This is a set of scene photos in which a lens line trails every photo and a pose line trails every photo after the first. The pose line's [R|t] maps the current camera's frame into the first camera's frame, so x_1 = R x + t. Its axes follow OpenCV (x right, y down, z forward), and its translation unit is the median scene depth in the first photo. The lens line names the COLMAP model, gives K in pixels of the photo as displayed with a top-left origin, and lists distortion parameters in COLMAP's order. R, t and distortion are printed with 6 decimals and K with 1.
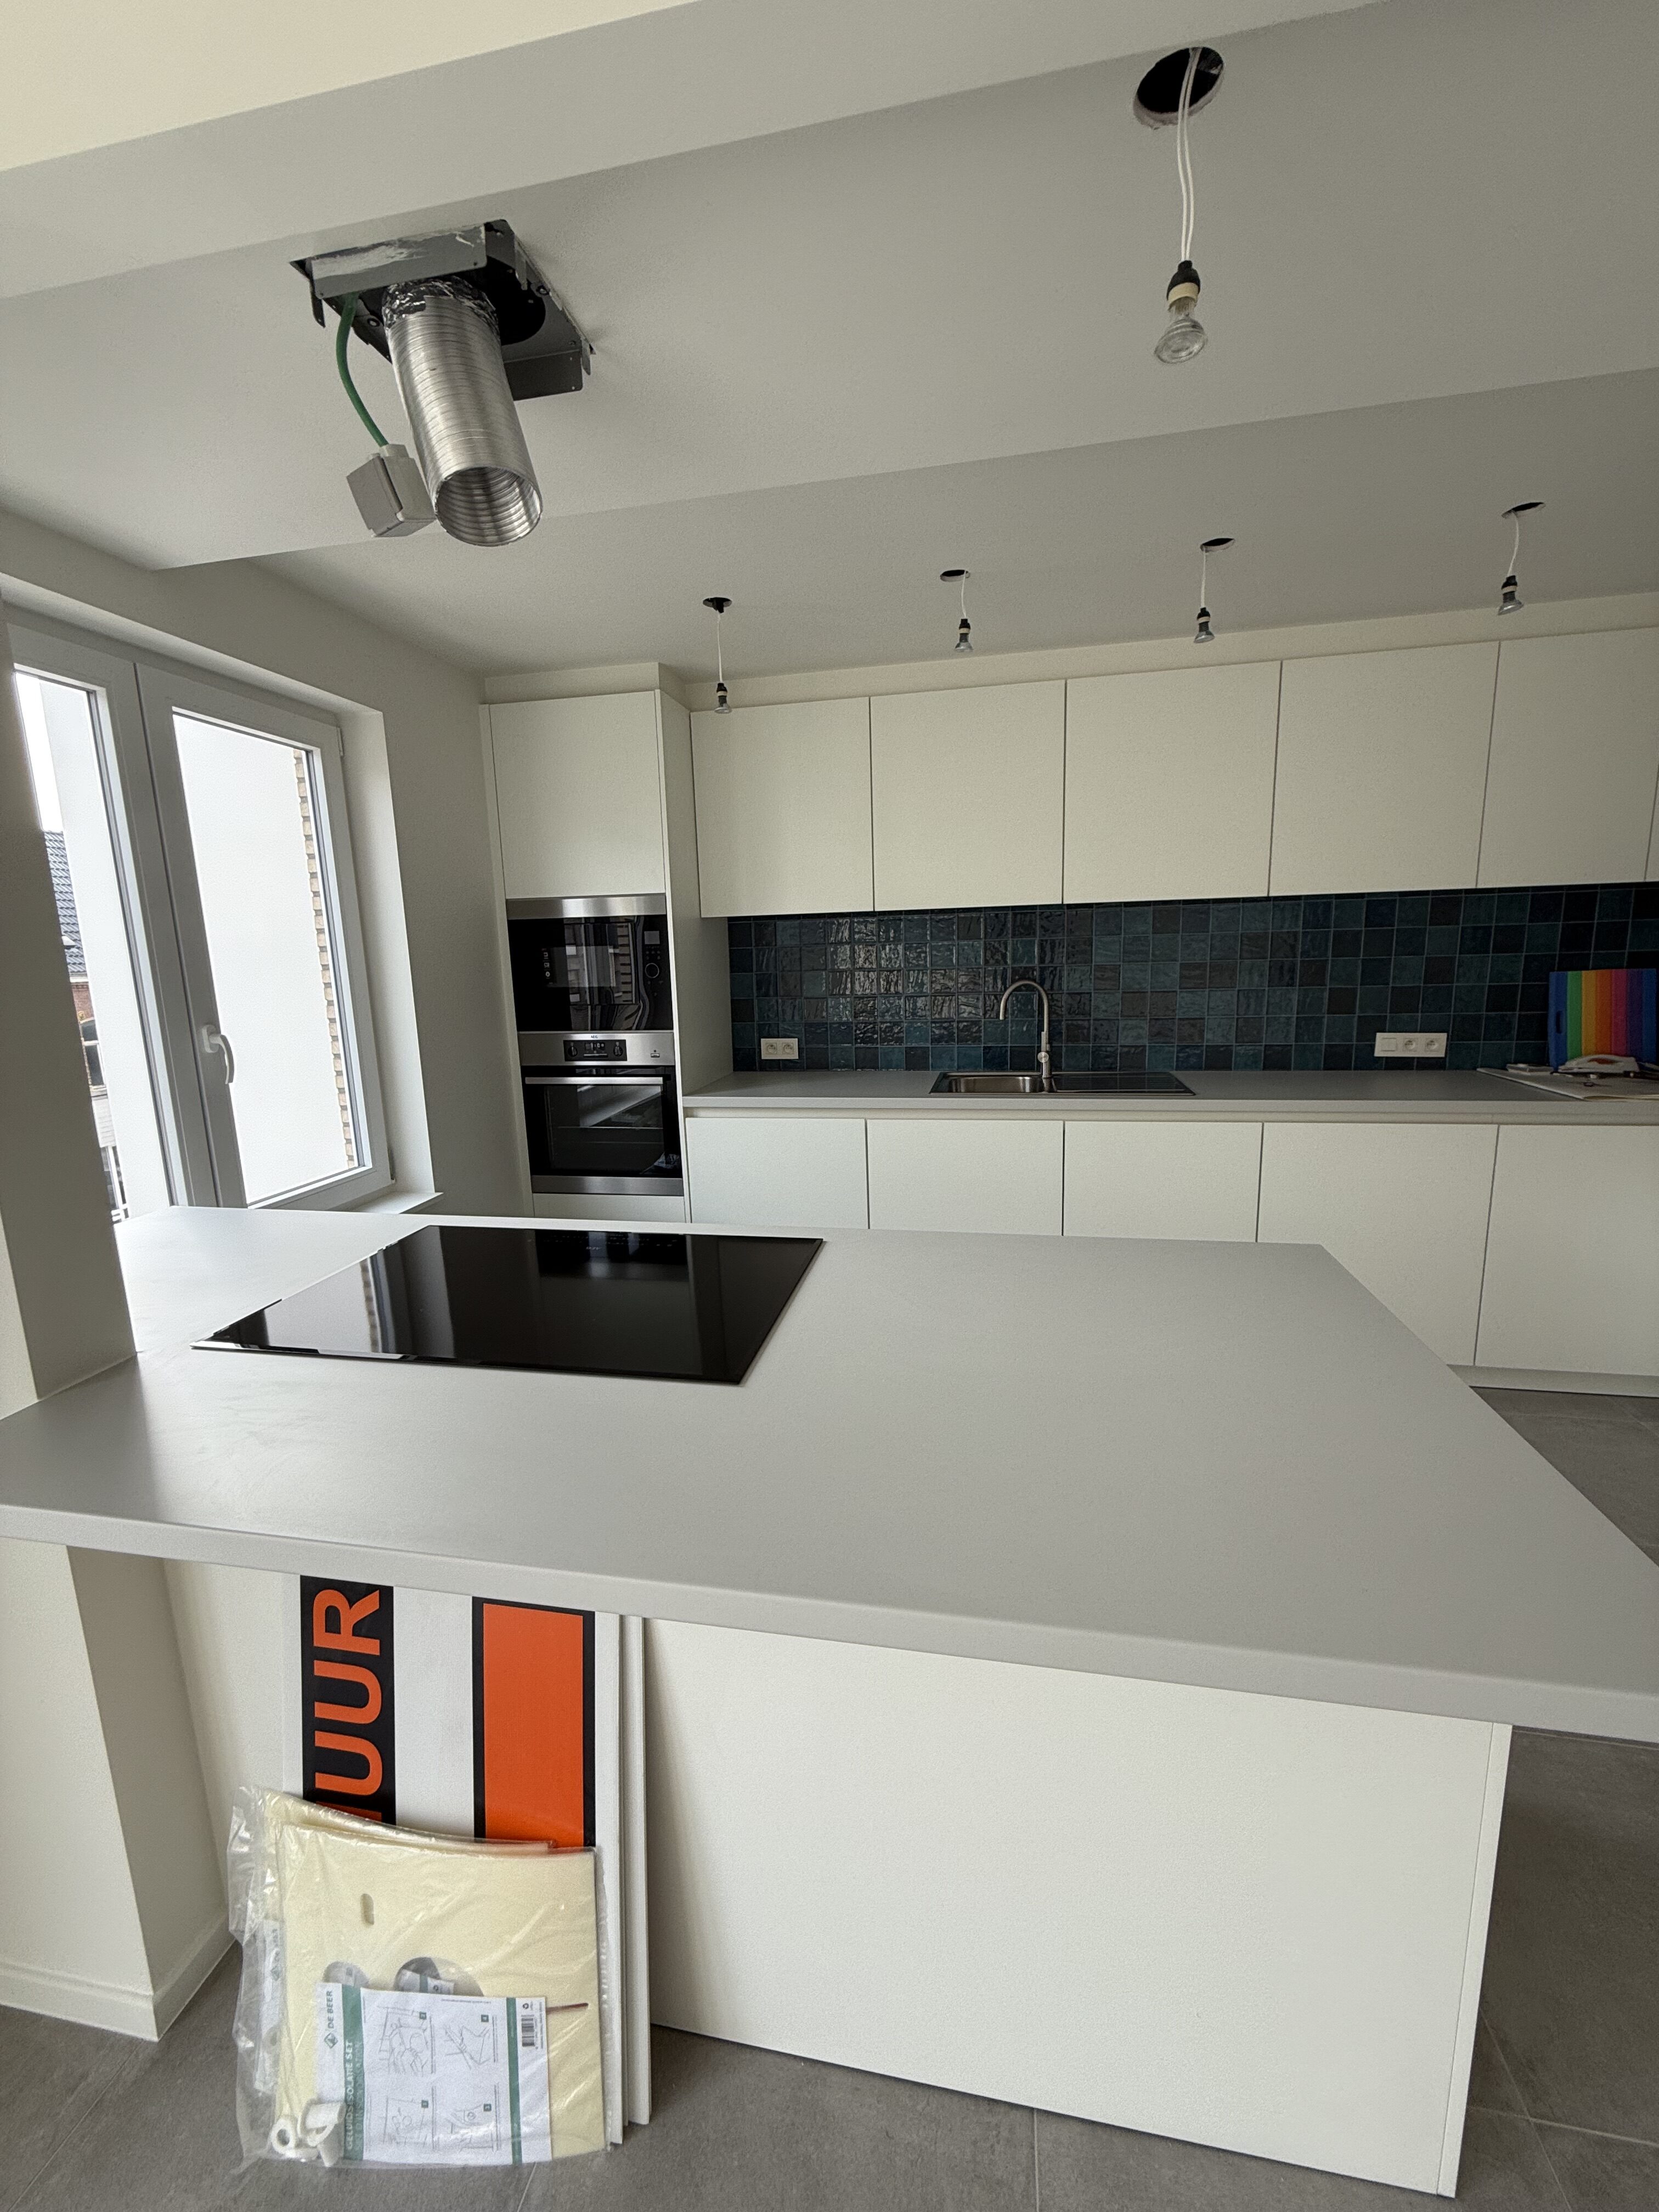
lens RADIAL K [[872.7, 0, 828.5], [0, 872.7, 1109.1], [0, 0, 1]] dist [-0.000299, -0.000112]
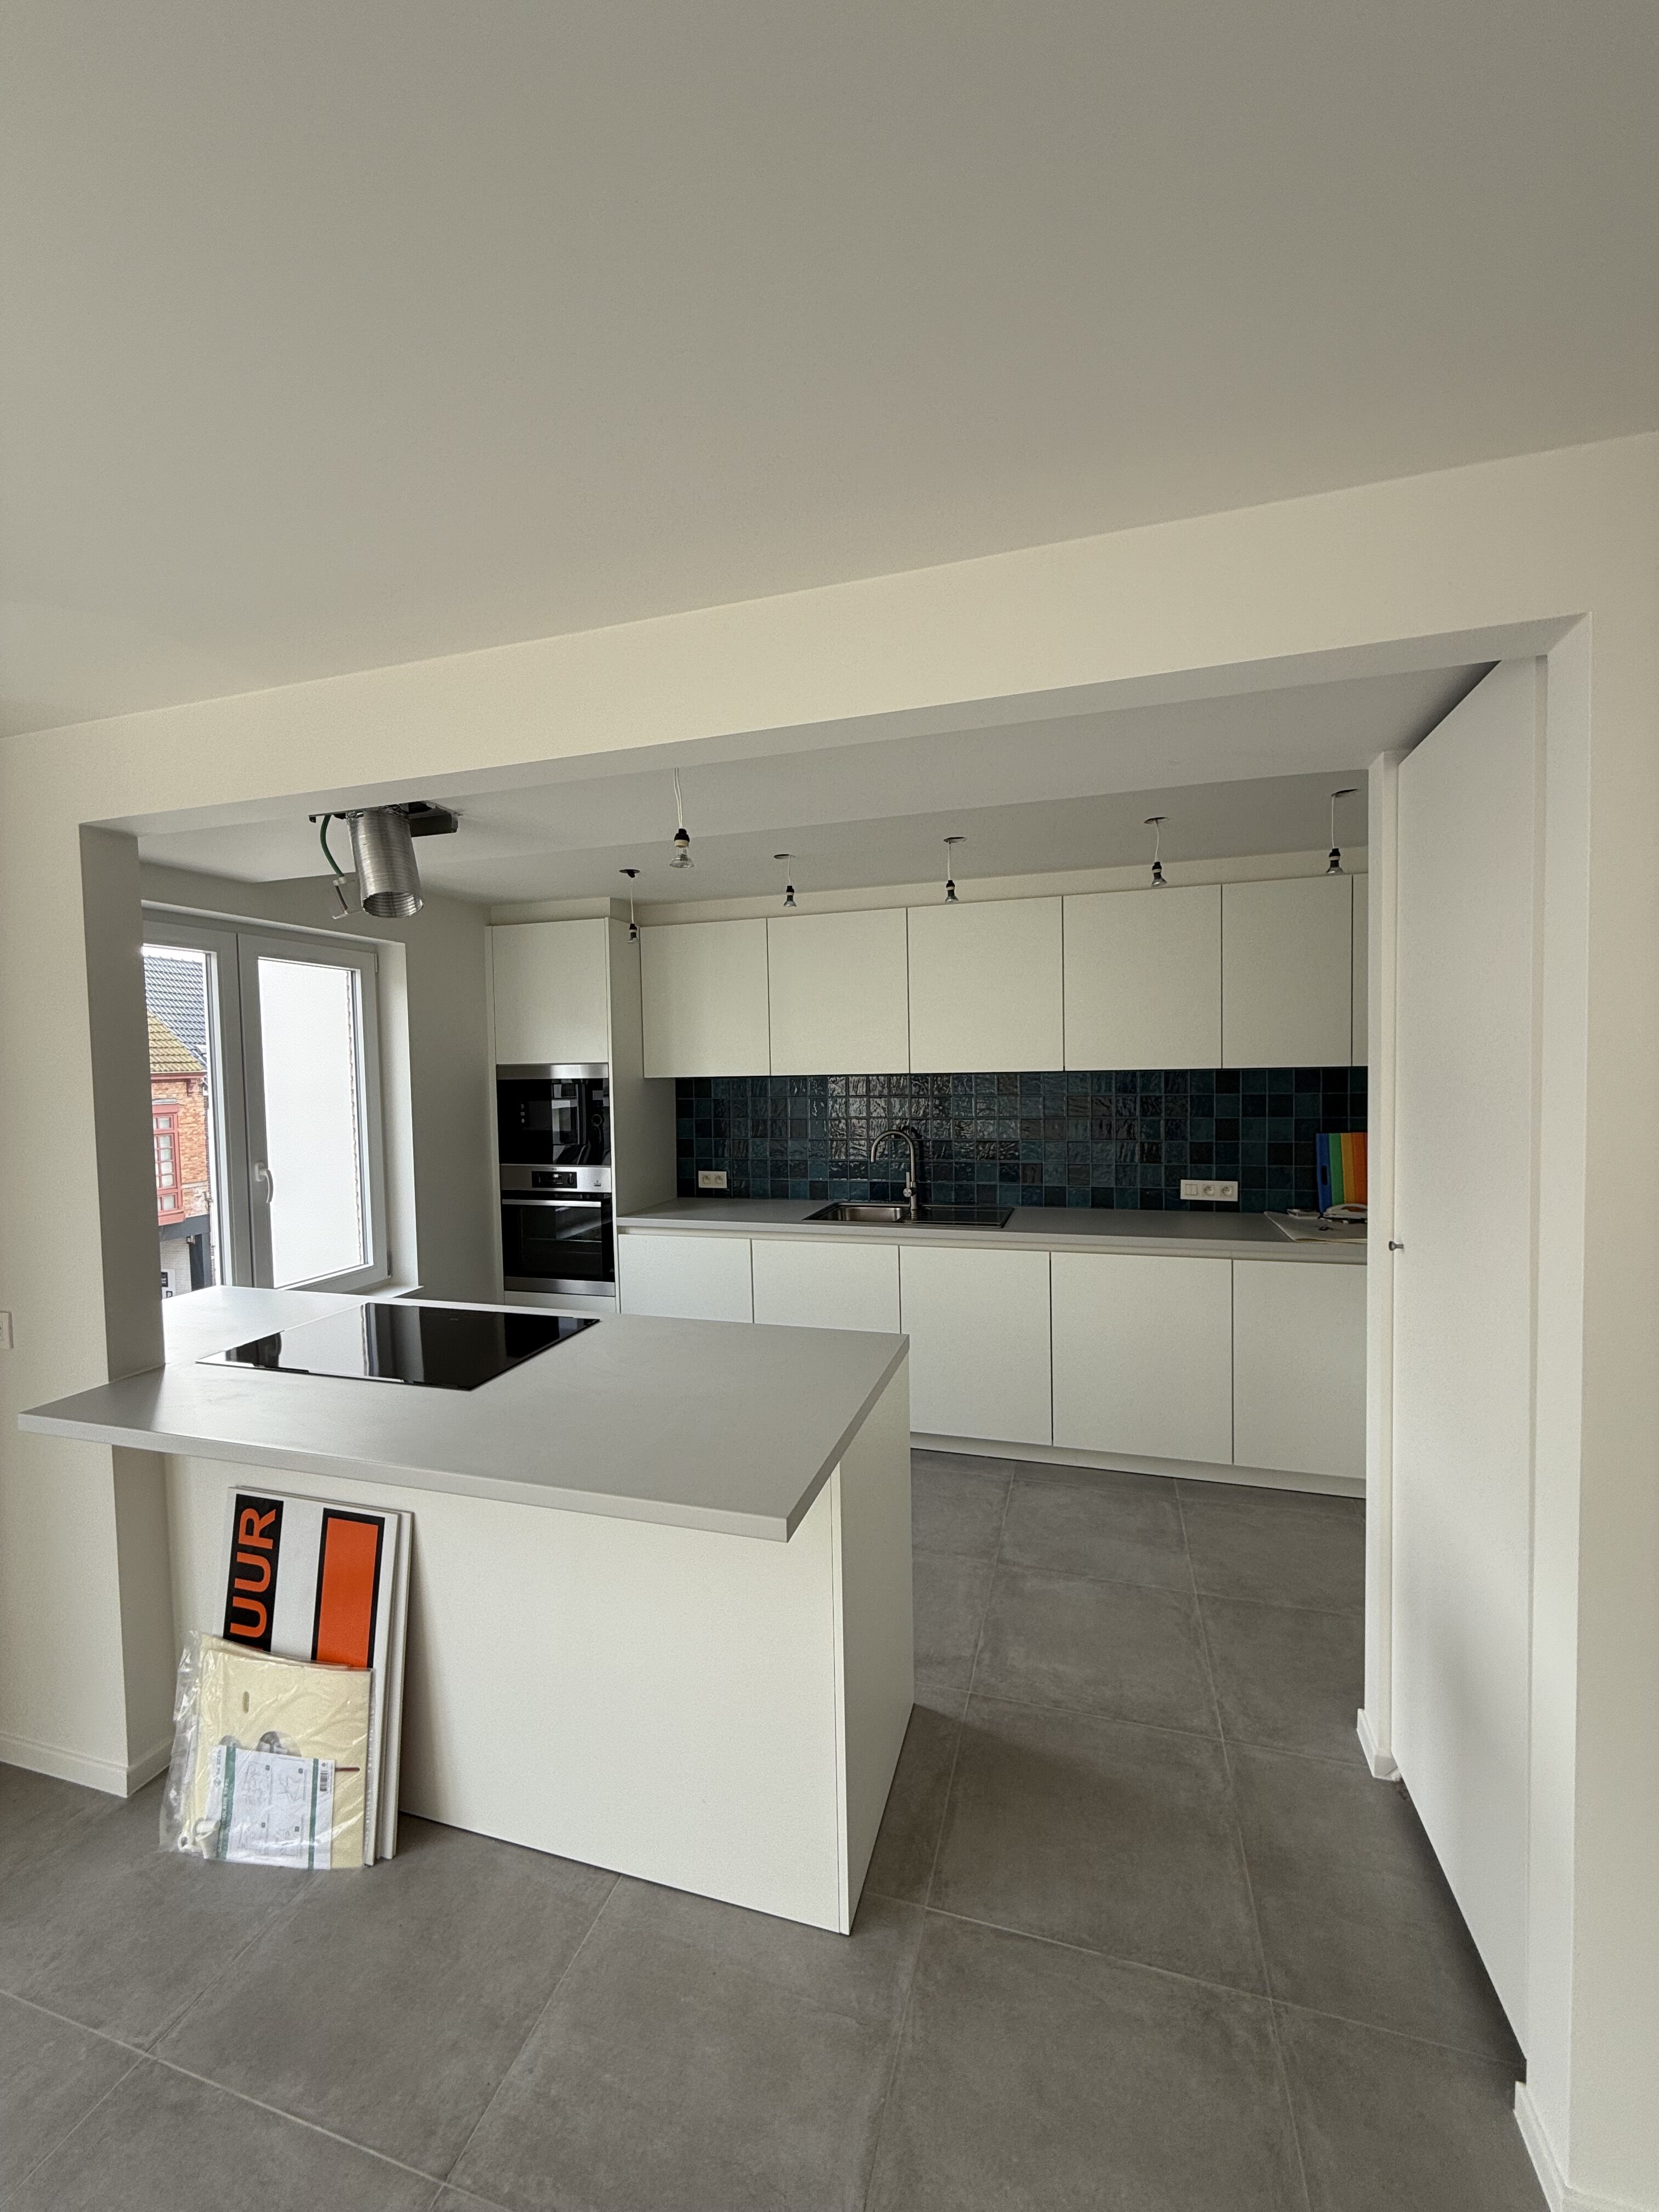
lens RADIAL K [[872.7, 0, 825.7], [0, 872.7, 1110.5], [0, 0, 1]] dist [-0.000299, -0.000112]
pose [[0.994710, 0.014617, -0.101678, 0.294842], [-0.027619, 0.991433, -0.127664, -0.016628], [0.098941, 0.129797, 0.986592, -0.281623]]
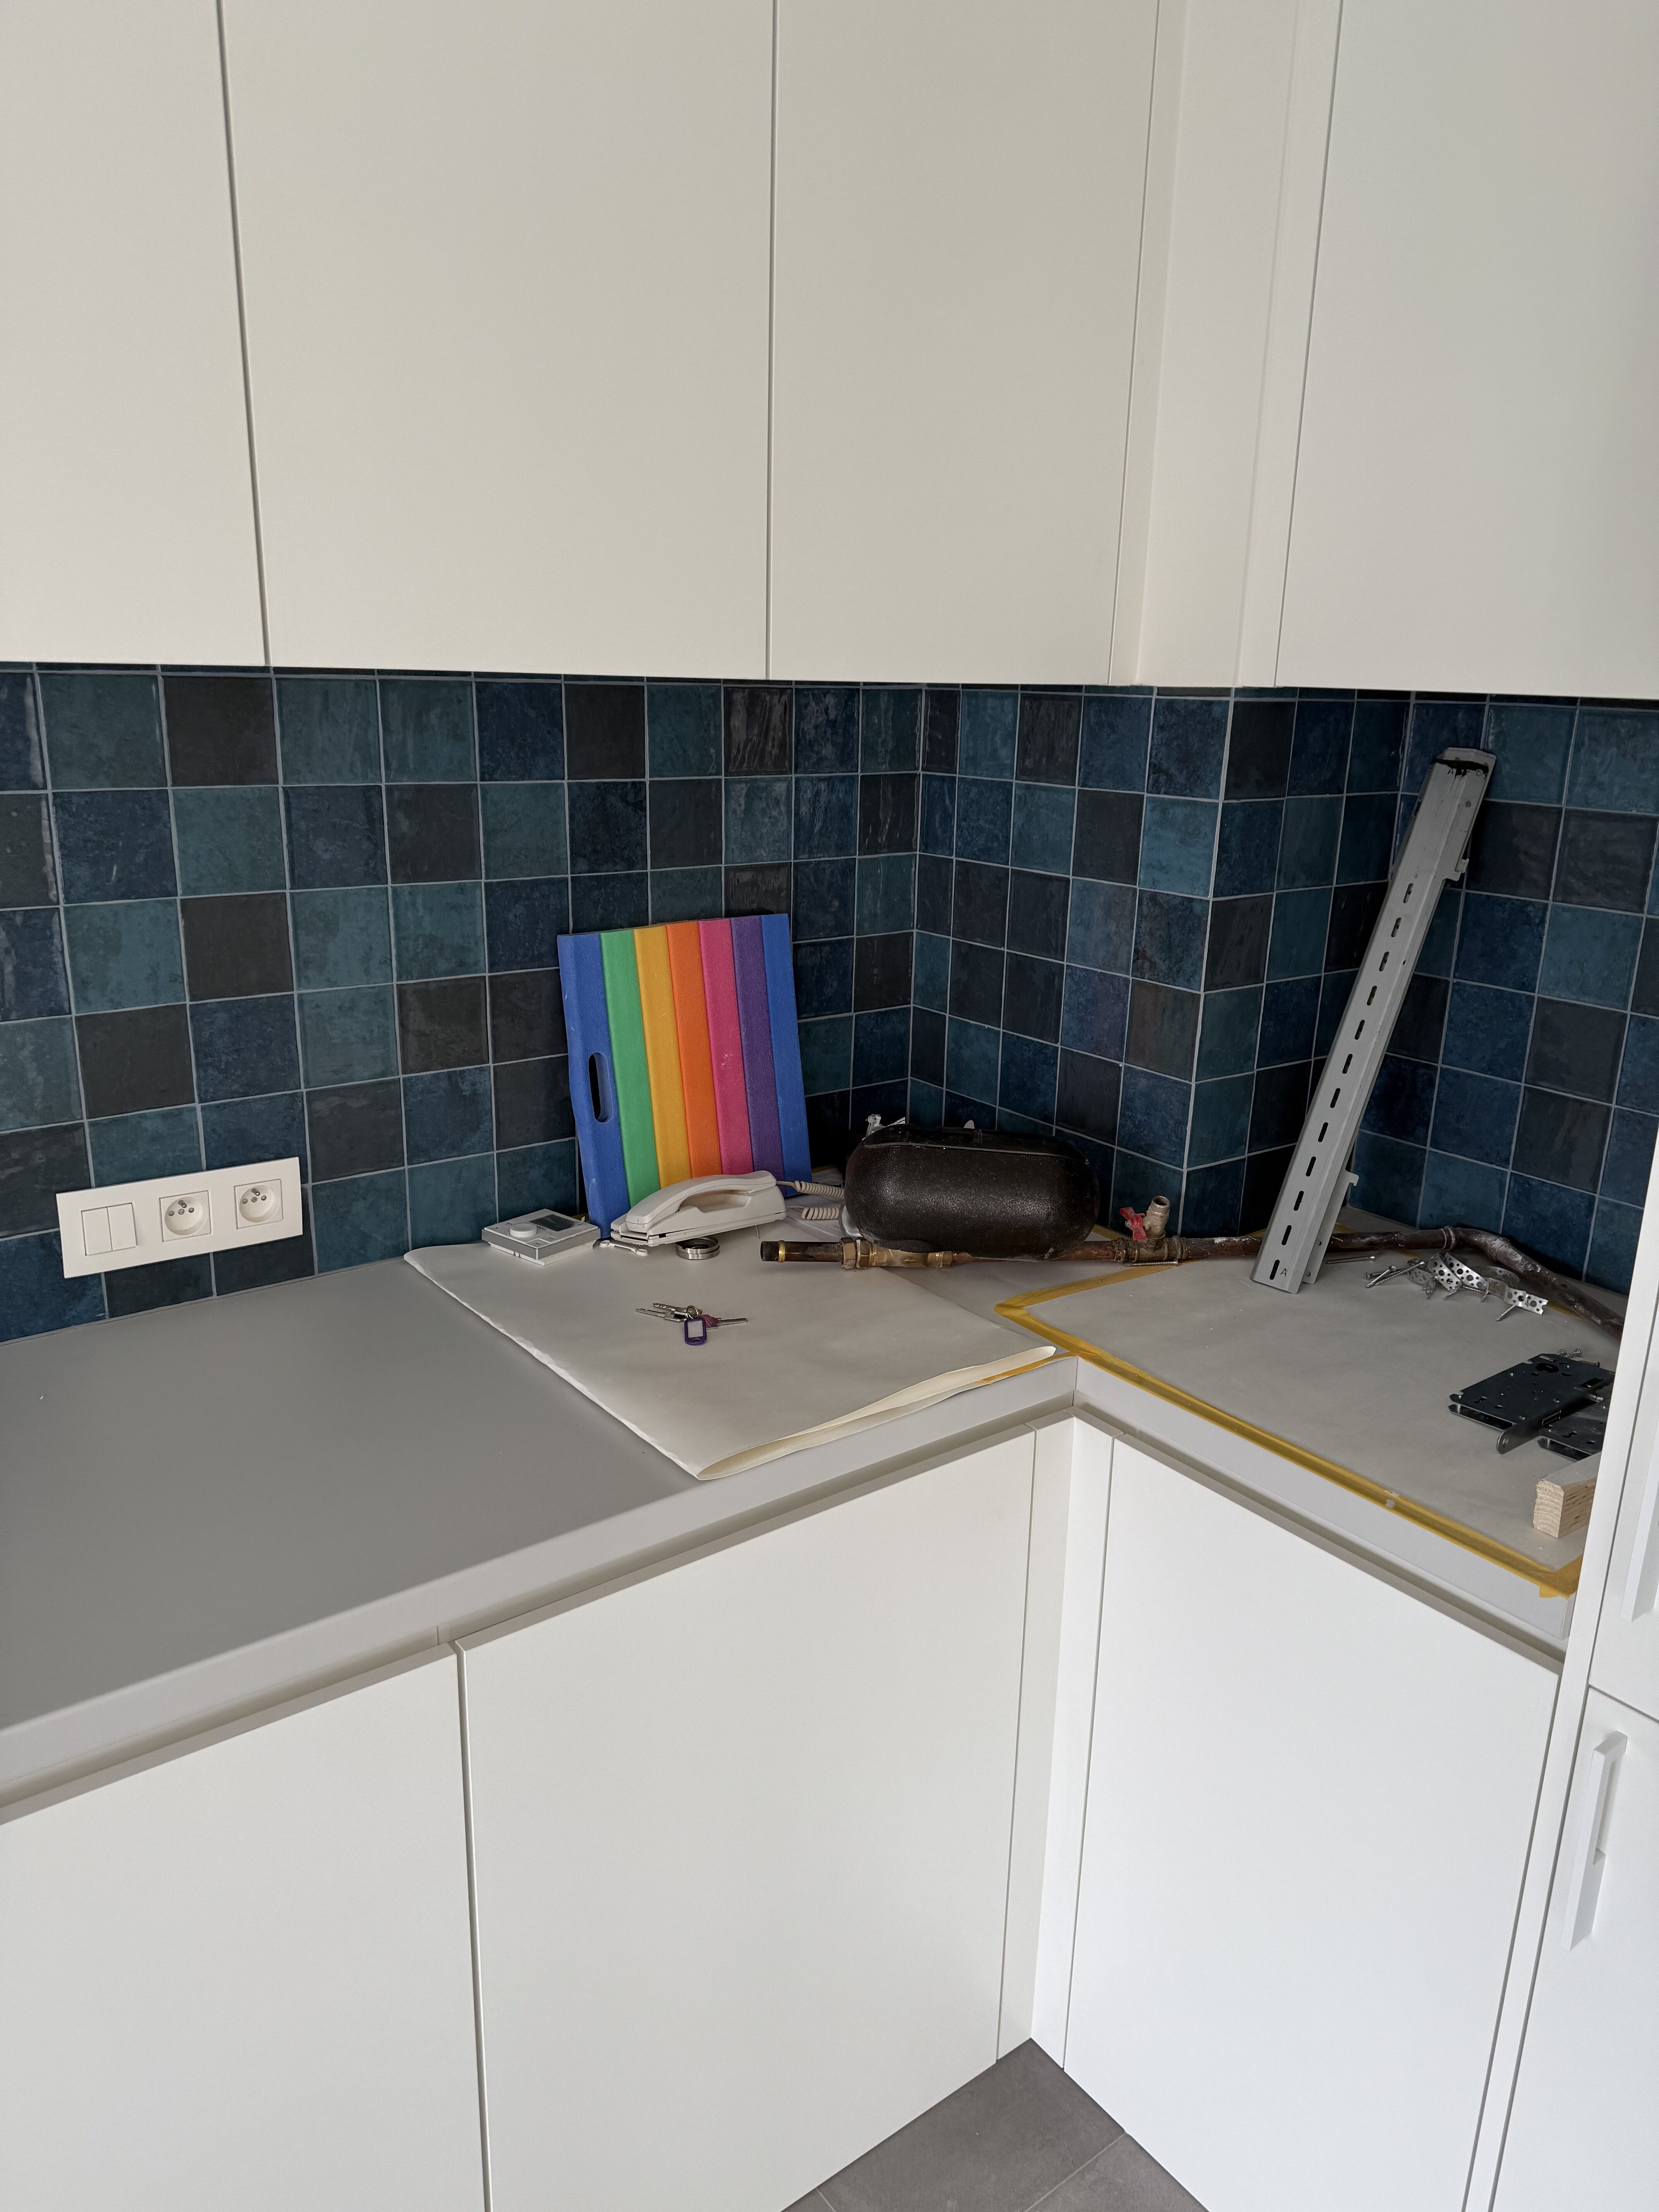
lens RADIAL K [[1495.6, 0, 845.1], [0, 1495.6, 1109.9], [0, 0, 1]] dist [0.002182, -0.003071]
pose [[0.654794, -0.163398, 0.737933, 0.515877], [0.089250, 0.986236, 0.139184, -0.172351], [-0.750519, -0.025277, 0.660365, 0.597424]]
